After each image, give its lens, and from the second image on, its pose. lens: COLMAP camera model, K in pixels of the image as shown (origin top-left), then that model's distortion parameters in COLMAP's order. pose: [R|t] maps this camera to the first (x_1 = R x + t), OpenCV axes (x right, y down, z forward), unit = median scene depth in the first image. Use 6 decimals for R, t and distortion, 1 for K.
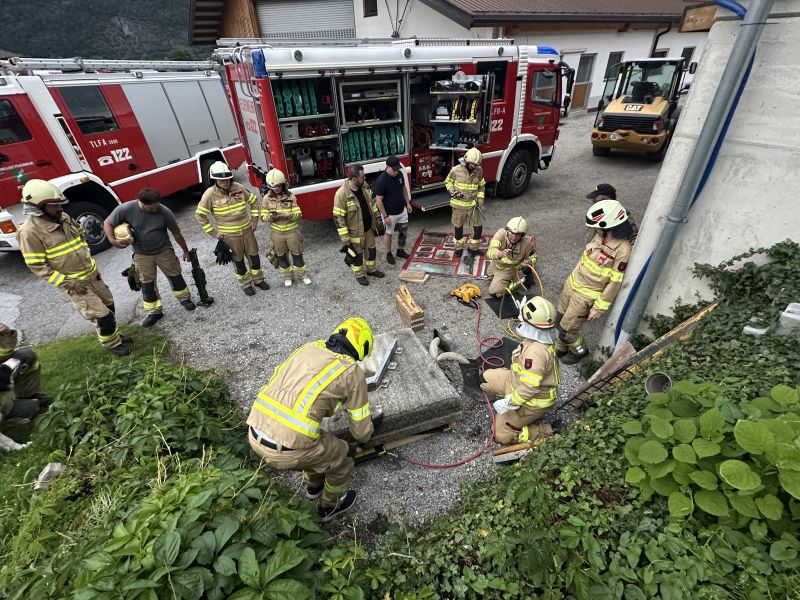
lens RADIAL K [[373.0, 0, 400.0], [0, 373.0, 298.1], [0, 0, 1]] dist [-0.003477, -0.000146]
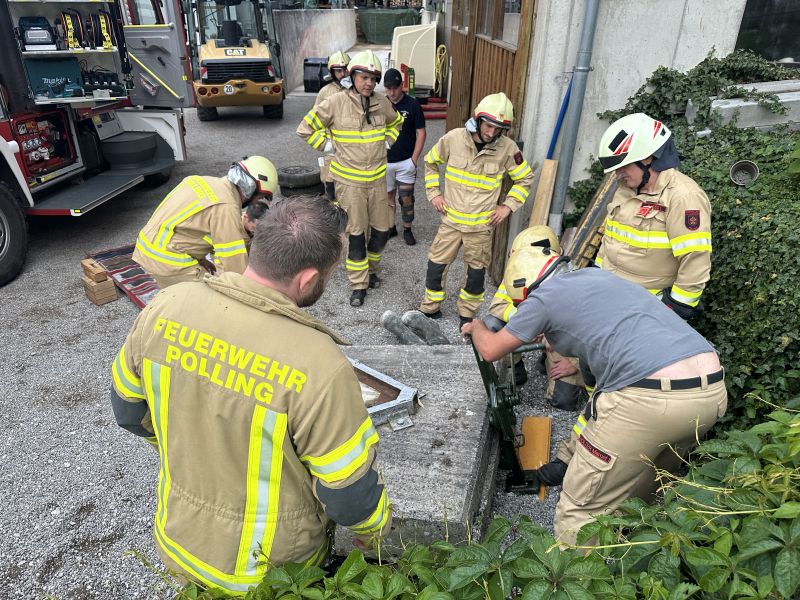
lens RADIAL K [[568.2, 0, 395.7], [0, 568.2, 292.8], [0, 0, 1]] dist [0.025292, -0.035107]
pose [[0.574352, -0.326134, 0.750837, -0.307246], [0.428491, 0.901297, 0.063714, 0.003836], [-0.697507, 0.285133, 0.657407, 0.185856]]
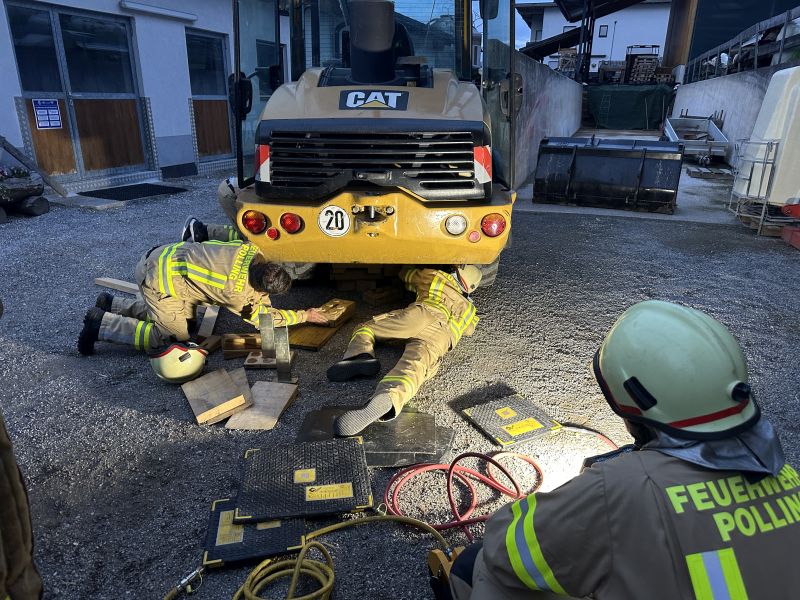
lens RADIAL K [[568.2, 0, 405.9], [0, 568.2, 300.9], [0, 0, 1]] dist [0.025292, -0.035107]
pose [[0.793760, -0.159841, 0.586853, 0.568518], [0.304912, 0.939427, -0.156544, -0.453633], [-0.526283, 0.303197, 0.794417, 1.015111]]
